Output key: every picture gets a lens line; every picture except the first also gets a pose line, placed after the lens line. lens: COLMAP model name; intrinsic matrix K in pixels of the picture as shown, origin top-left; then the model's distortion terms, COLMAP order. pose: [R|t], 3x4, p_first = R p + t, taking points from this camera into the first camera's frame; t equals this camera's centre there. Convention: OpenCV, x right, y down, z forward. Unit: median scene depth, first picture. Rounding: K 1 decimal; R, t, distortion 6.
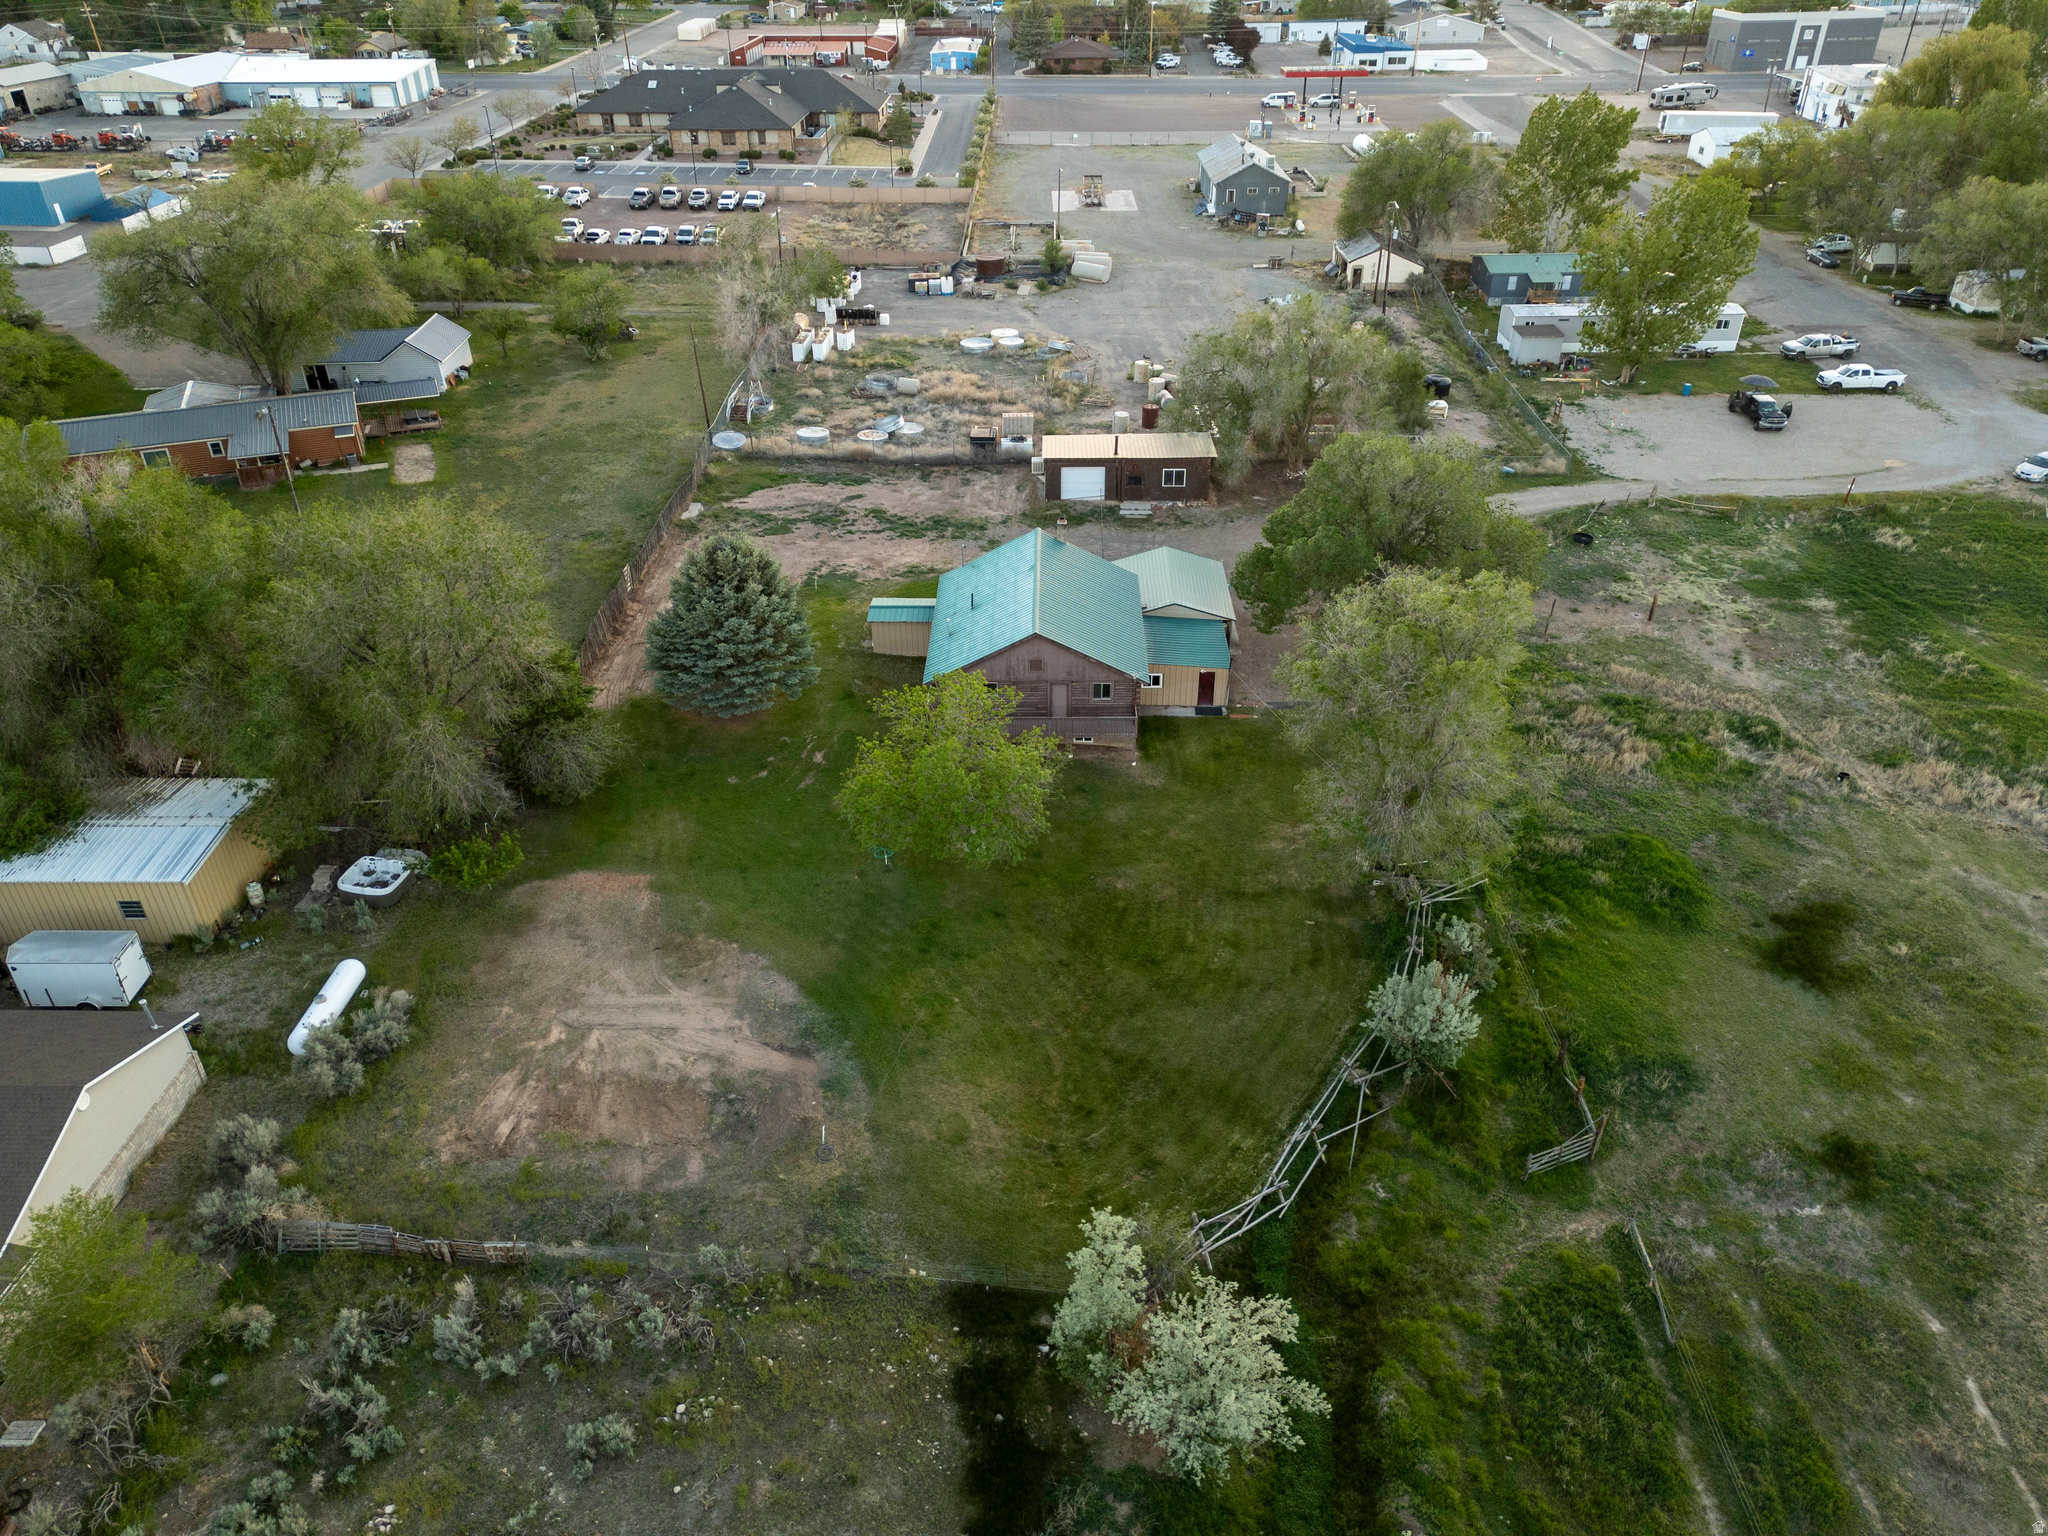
lens RADIAL K [[1422.2, 0, 1027.9], [0, 1422.2, 774.0], [0, 0, 1]] dist [0.074719, -0.069289]
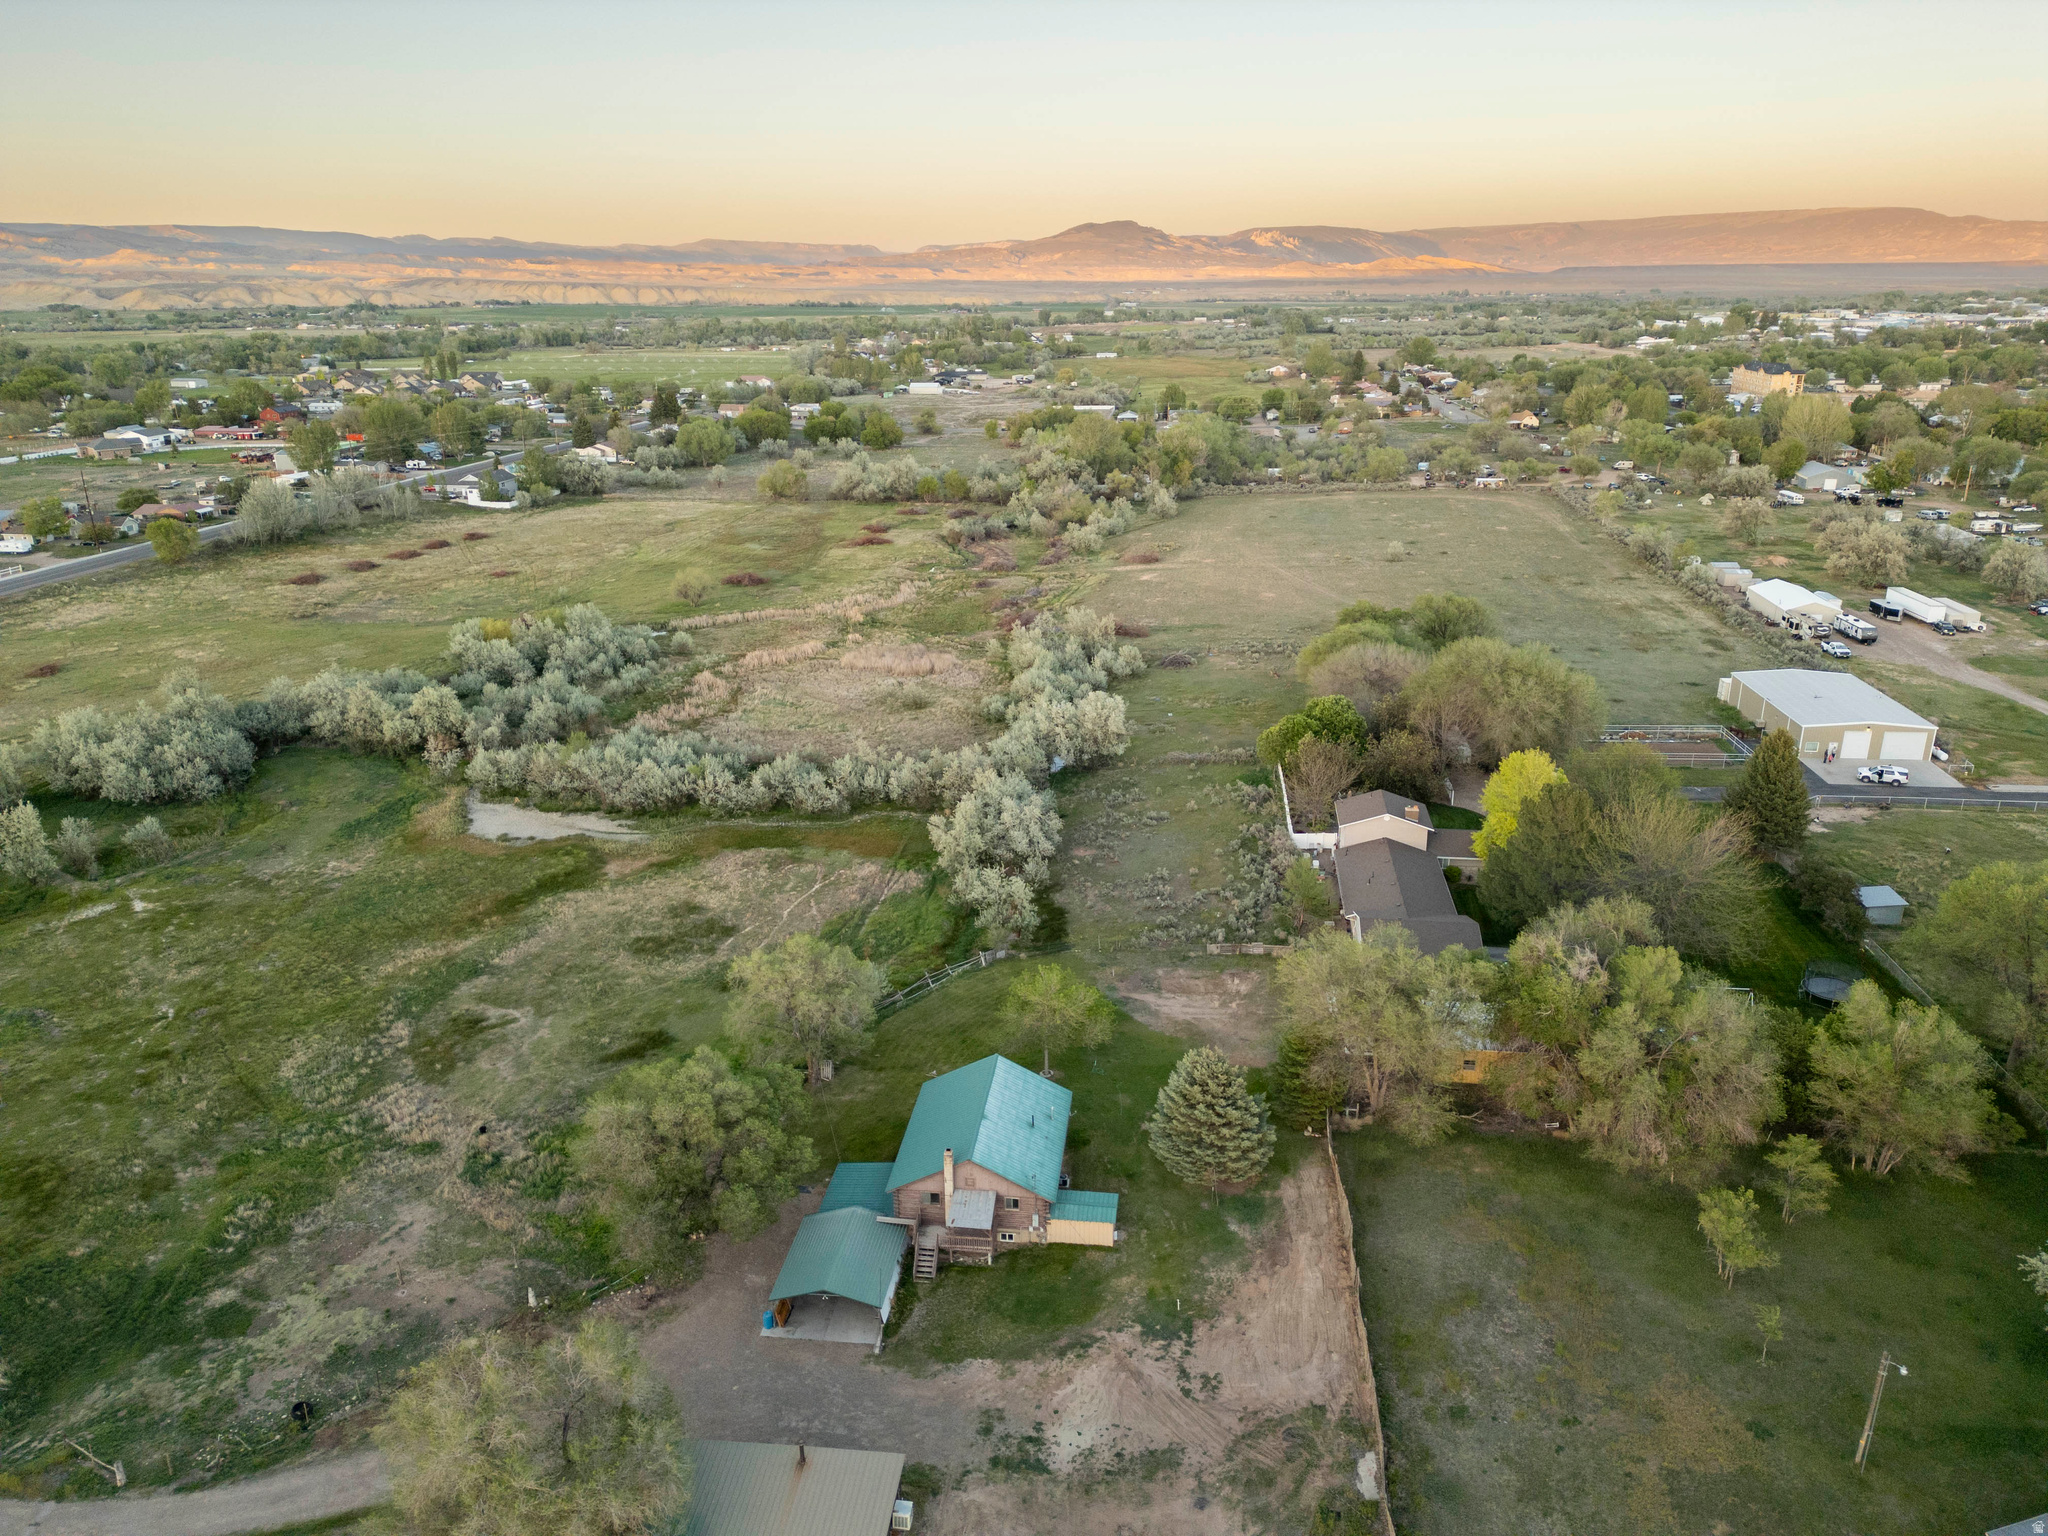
lens RADIAL K [[1422.2, 0, 1027.9], [0, 1422.2, 774.0], [0, 0, 1]] dist [0.074719, -0.069289]
pose [[-0.994633, -0.012738, 0.102679, -0.128936], [0.071990, 0.627582, 0.775215, -1.045600], [-0.074314, 0.778447, -0.623296, 1.216530]]
